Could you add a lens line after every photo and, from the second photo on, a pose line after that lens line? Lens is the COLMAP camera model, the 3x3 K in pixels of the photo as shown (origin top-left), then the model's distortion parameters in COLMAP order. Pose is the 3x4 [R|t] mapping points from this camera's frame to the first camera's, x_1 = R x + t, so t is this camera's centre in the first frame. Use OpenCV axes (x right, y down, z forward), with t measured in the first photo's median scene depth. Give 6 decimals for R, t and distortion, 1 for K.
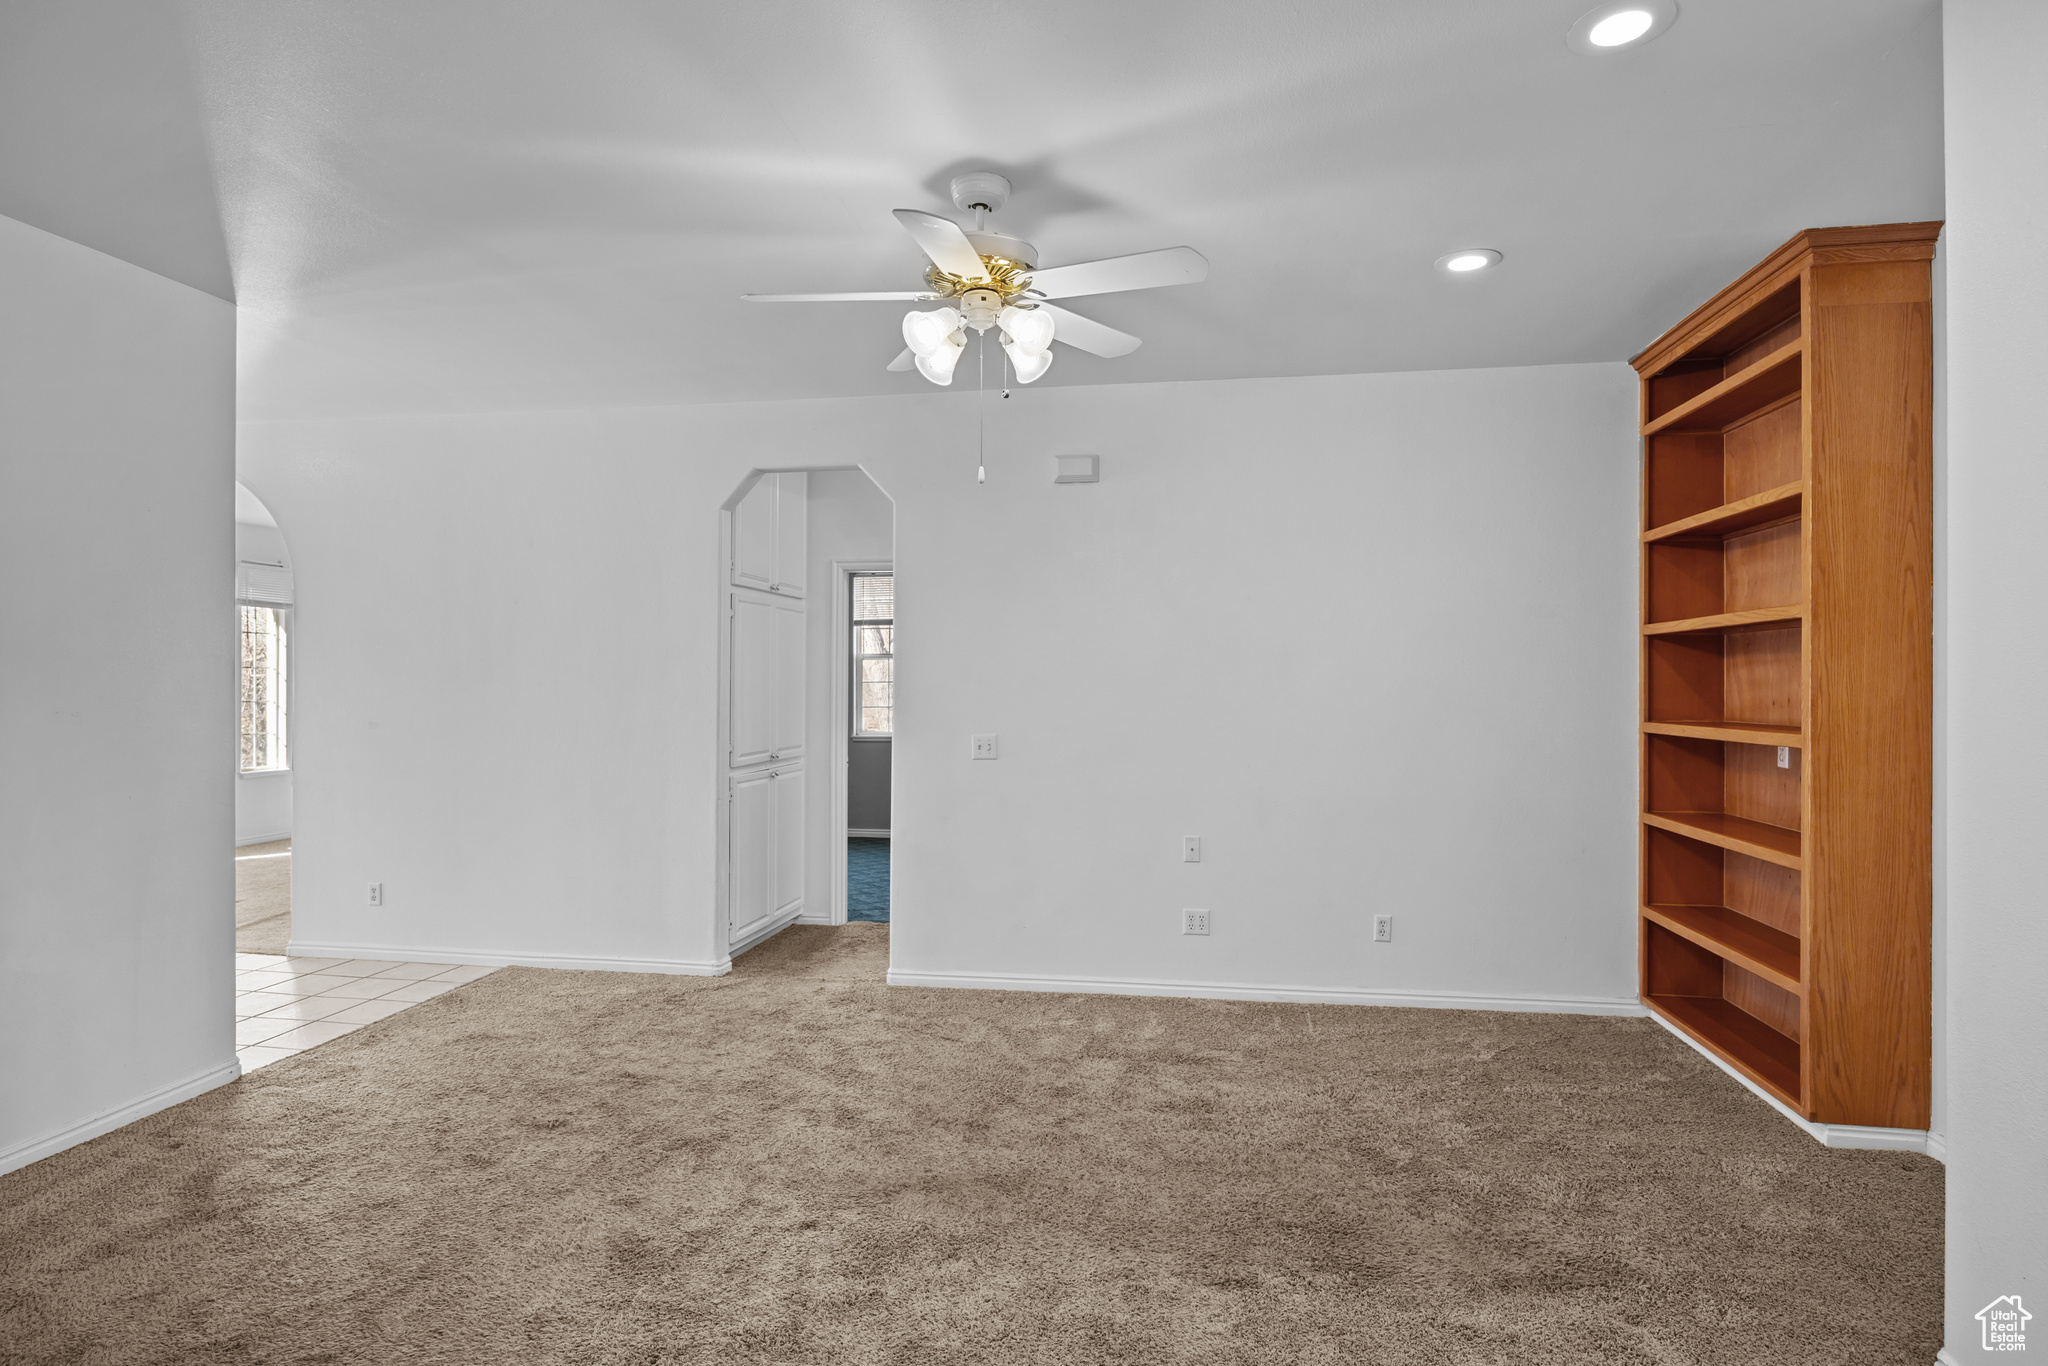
lens RADIAL K [[1069.9, 0, 1022.5], [0, 1069.9, 682.0], [0, 0, 1]] dist [-0.006299, -0.004094]
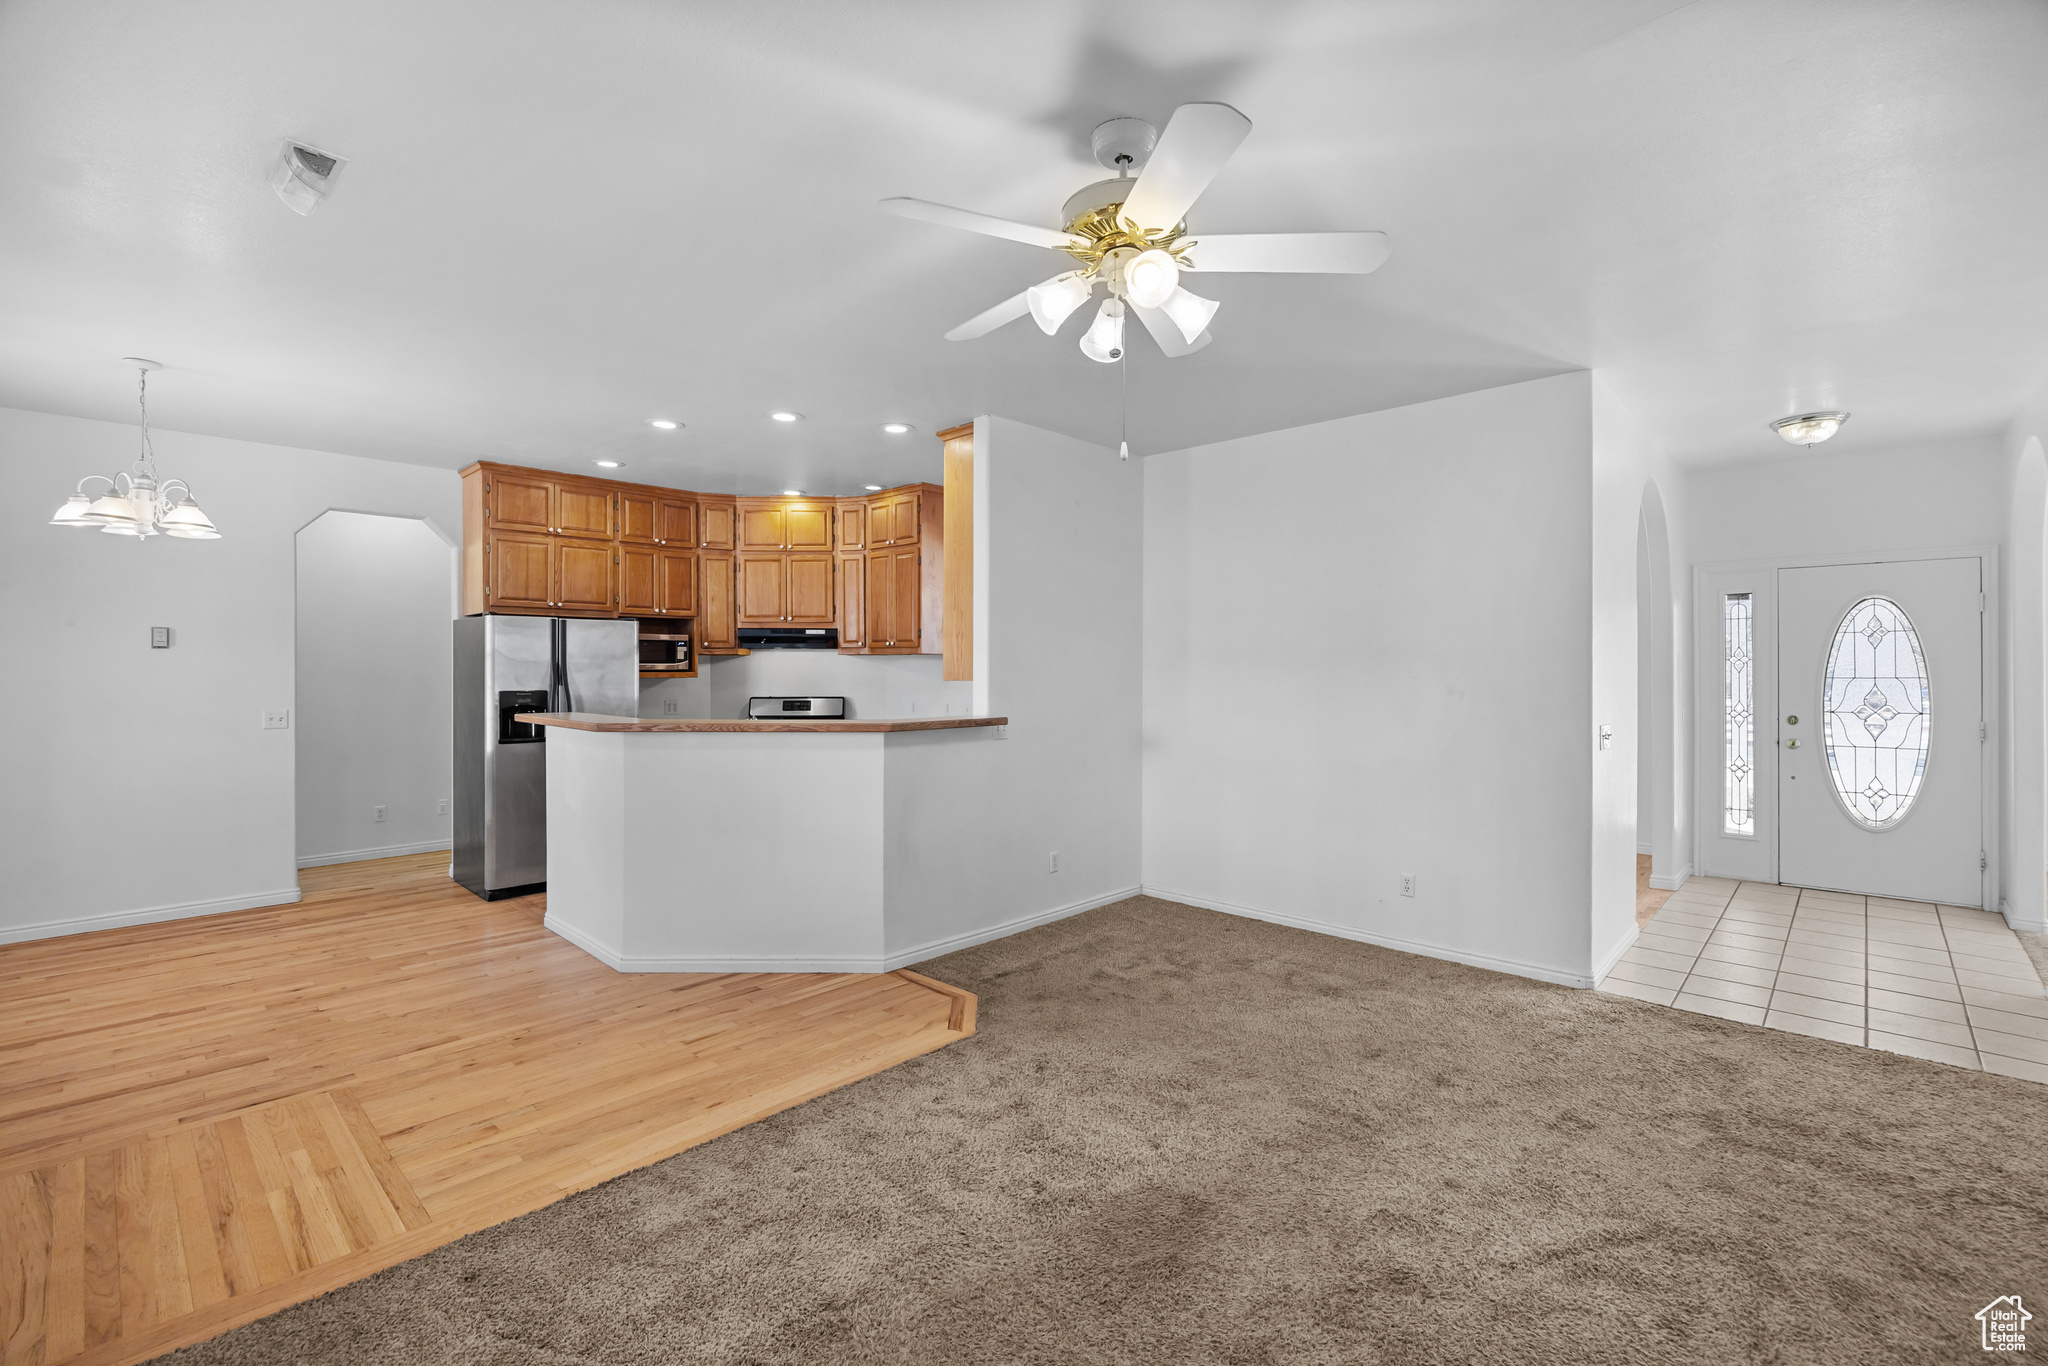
lens RADIAL K [[892.0, 0, 1026.6], [0, 892.0, 668.0], [0, 0, 1]] dist [-0.013470, 0.000006]
pose [[-0.567393, -0.000025, -0.823447, 0.532317], [0.003156, 0.999993, -0.002205, -0.004525], [0.823441, -0.003849, -0.567388, 1.141139]]
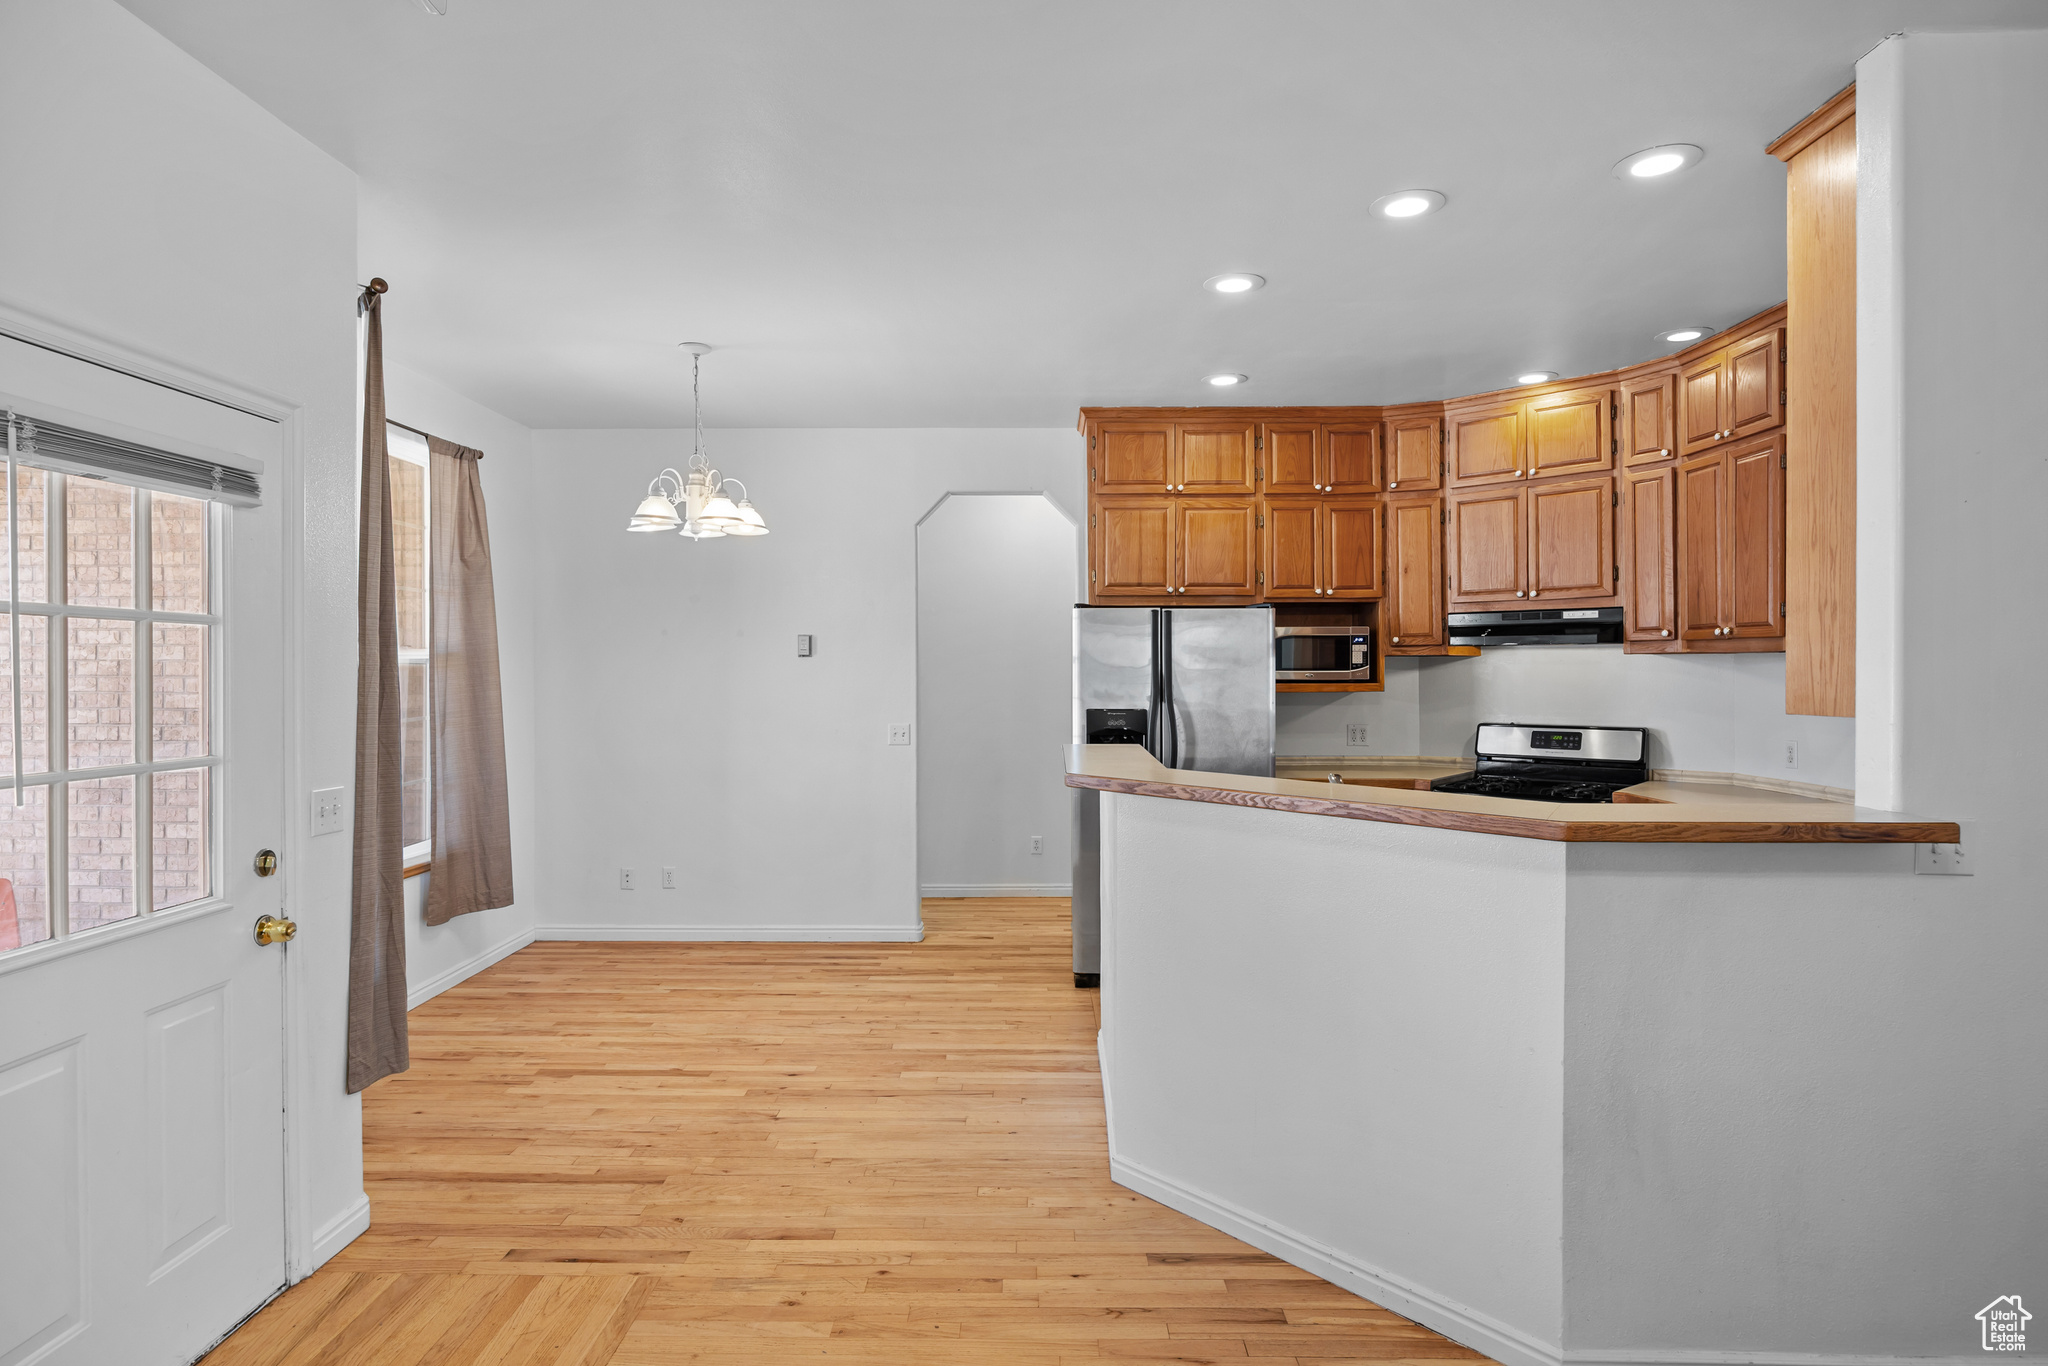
lens RADIAL K [[1069.9, 0, 1026.8], [0, 1069.9, 670.5], [0, 0, 1]] dist [-0.006299, -0.004094]
pose [[-0.990287, 0.002014, -0.139022, 0.045688], [0.002321, 0.999995, -0.002044, -0.018491], [0.139017, -0.002347, -0.990287, 0.873694]]
